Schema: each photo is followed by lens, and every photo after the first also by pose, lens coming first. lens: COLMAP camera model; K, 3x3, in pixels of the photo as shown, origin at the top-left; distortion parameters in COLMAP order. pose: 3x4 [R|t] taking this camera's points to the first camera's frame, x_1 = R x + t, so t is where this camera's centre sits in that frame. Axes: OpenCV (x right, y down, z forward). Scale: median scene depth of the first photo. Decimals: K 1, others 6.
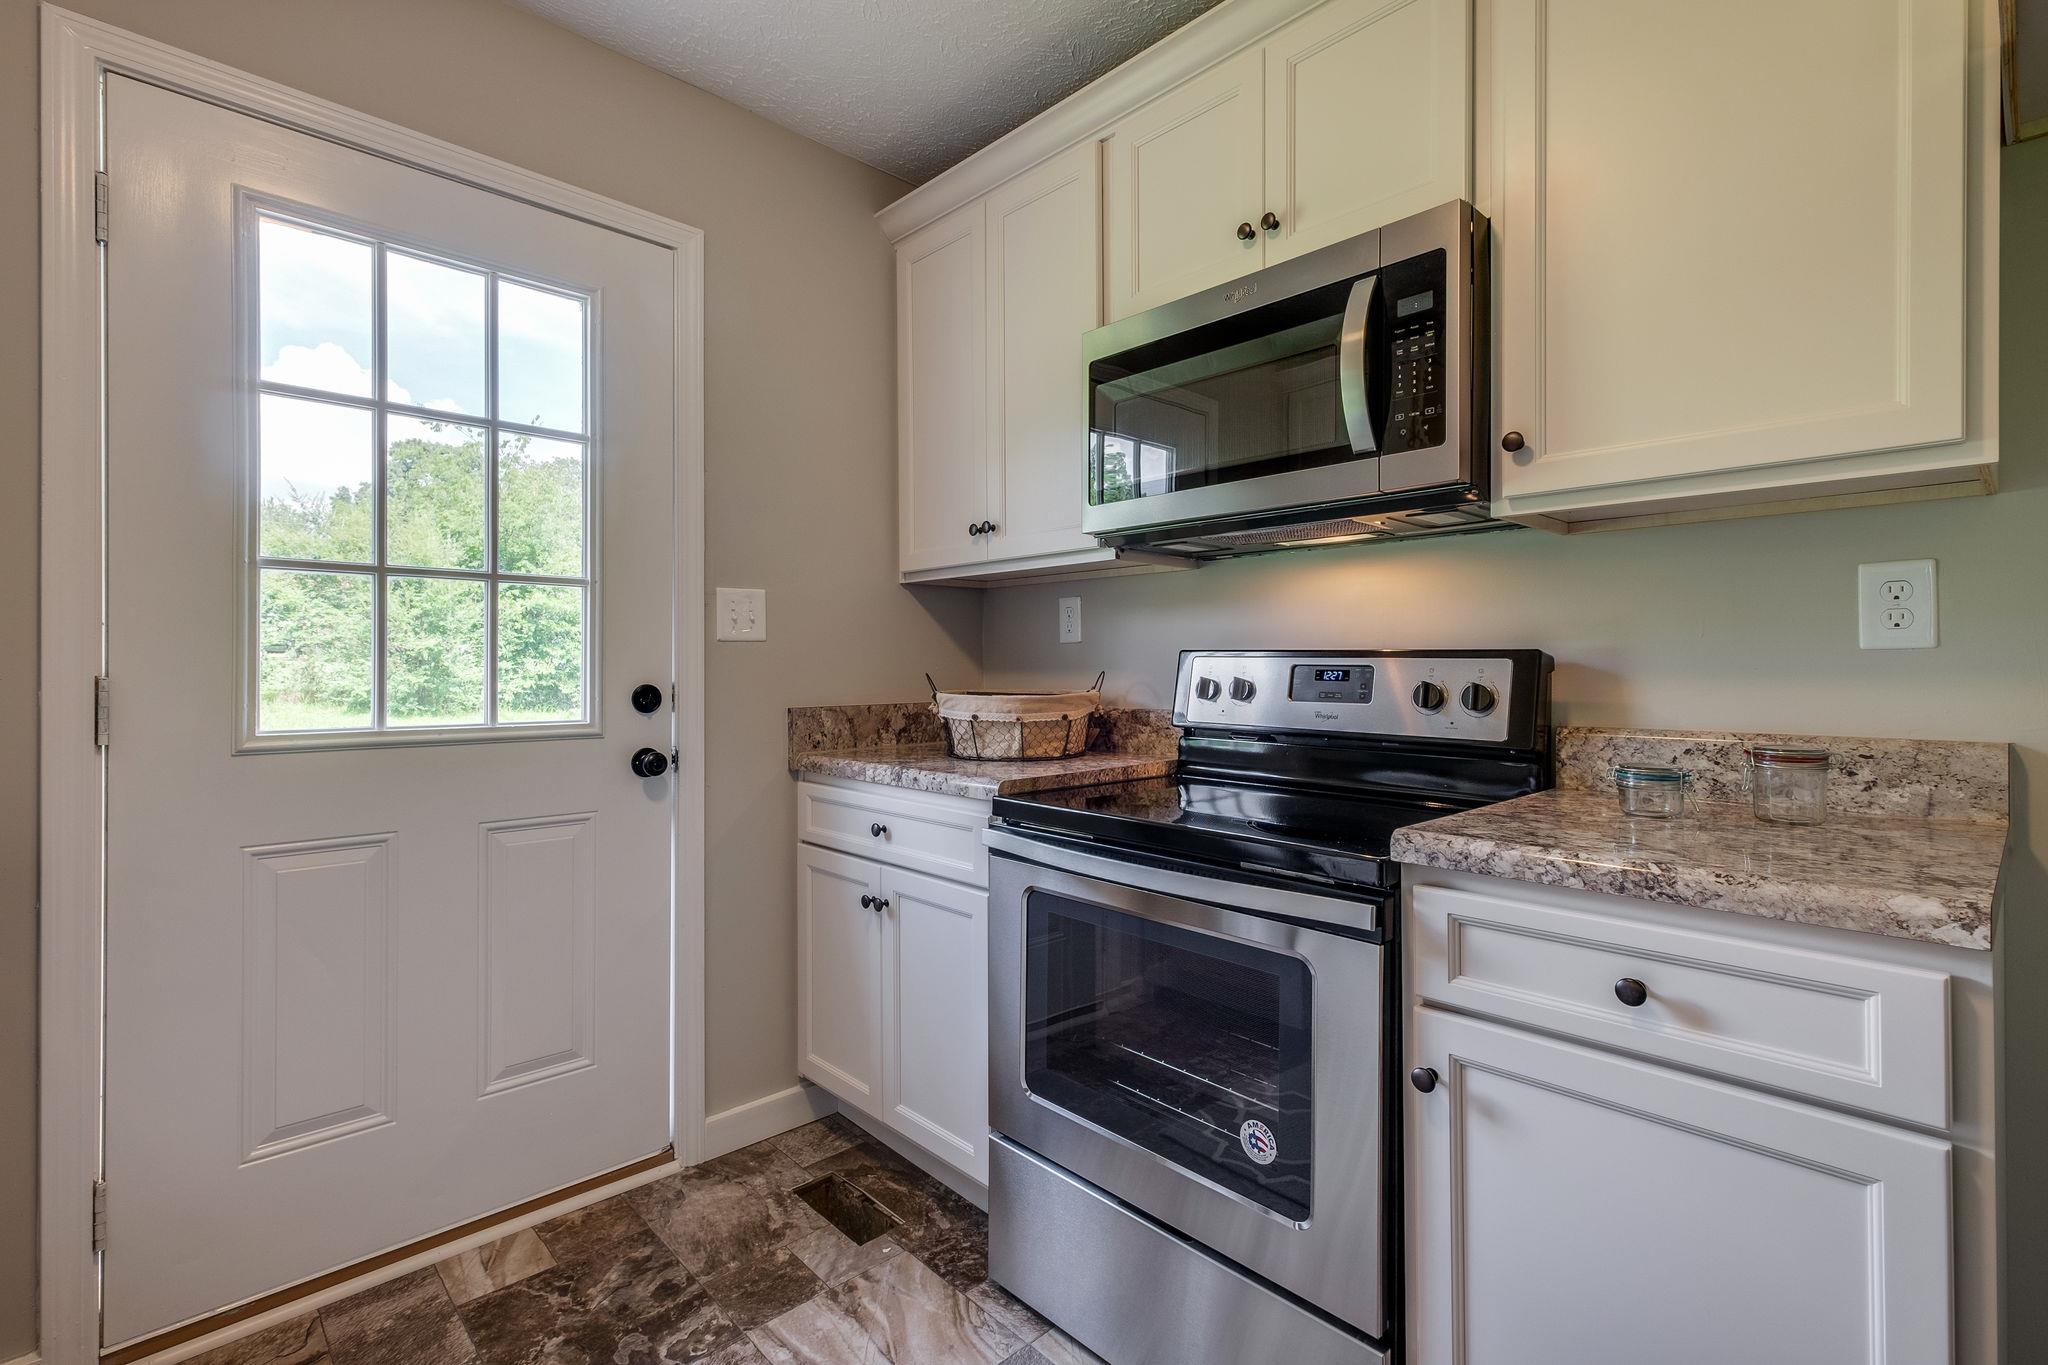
lens RADIAL K [[945.0, 0, 1029.6], [0, 945.0, 665.5], [0, 0, 1]] dist [0.004925, 0.000718]
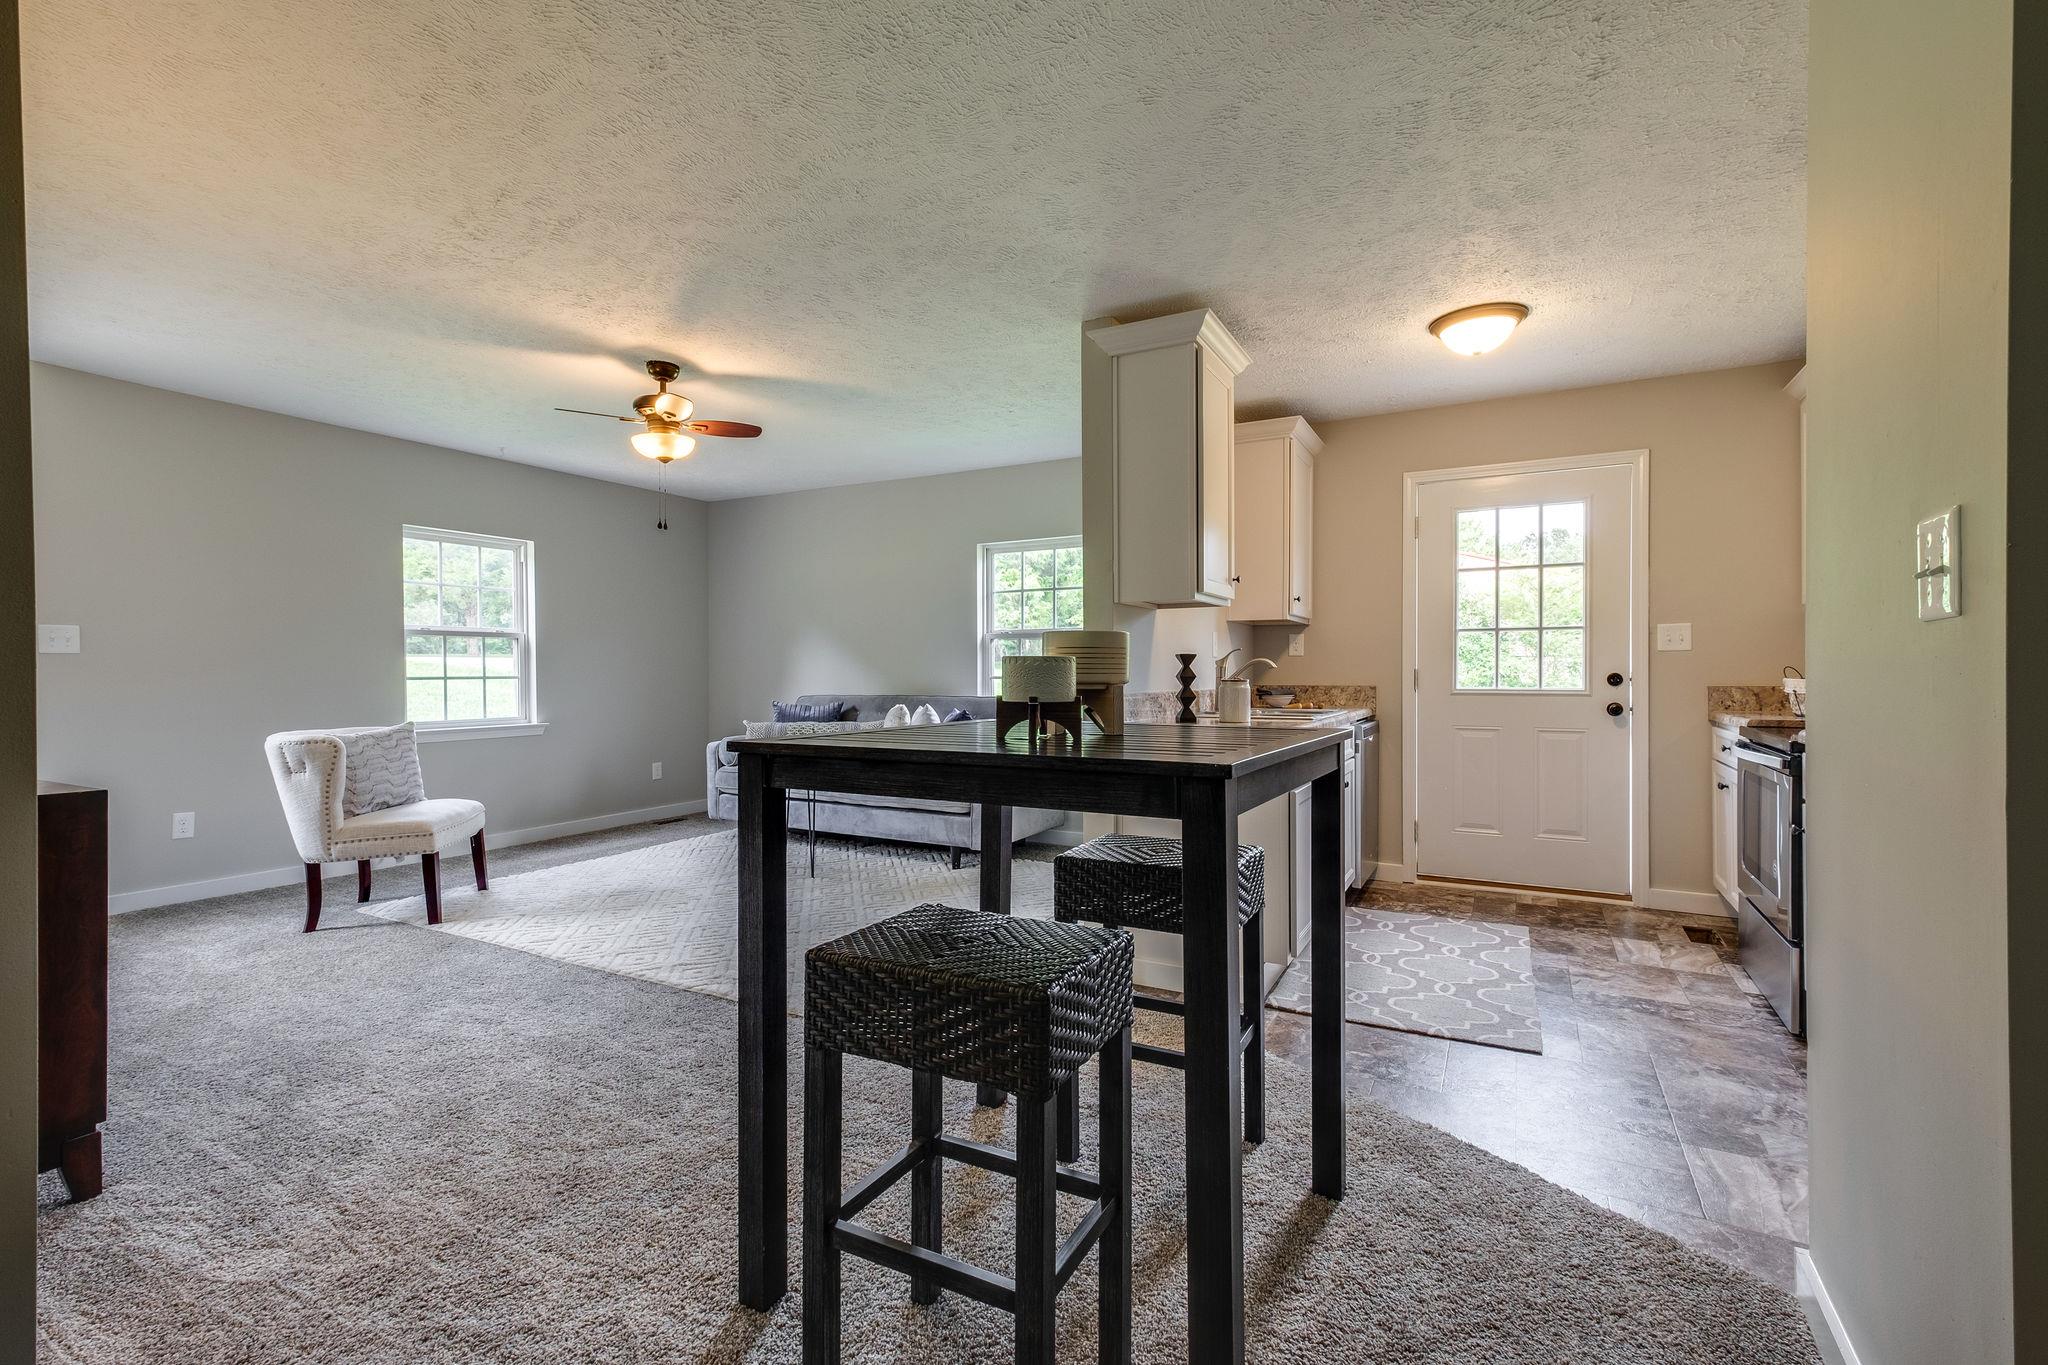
lens RADIAL K [[886.7, 0, 1022.6], [0, 886.7, 675.9], [0, 0, 1]] dist [0.013560, -0.000998]
pose [[0.294292, 0.002792, -0.955712, 1.315247], [0.004274, 0.999982, 0.004237, 0.015262], [0.955706, -0.005332, 0.294275, -1.017414]]
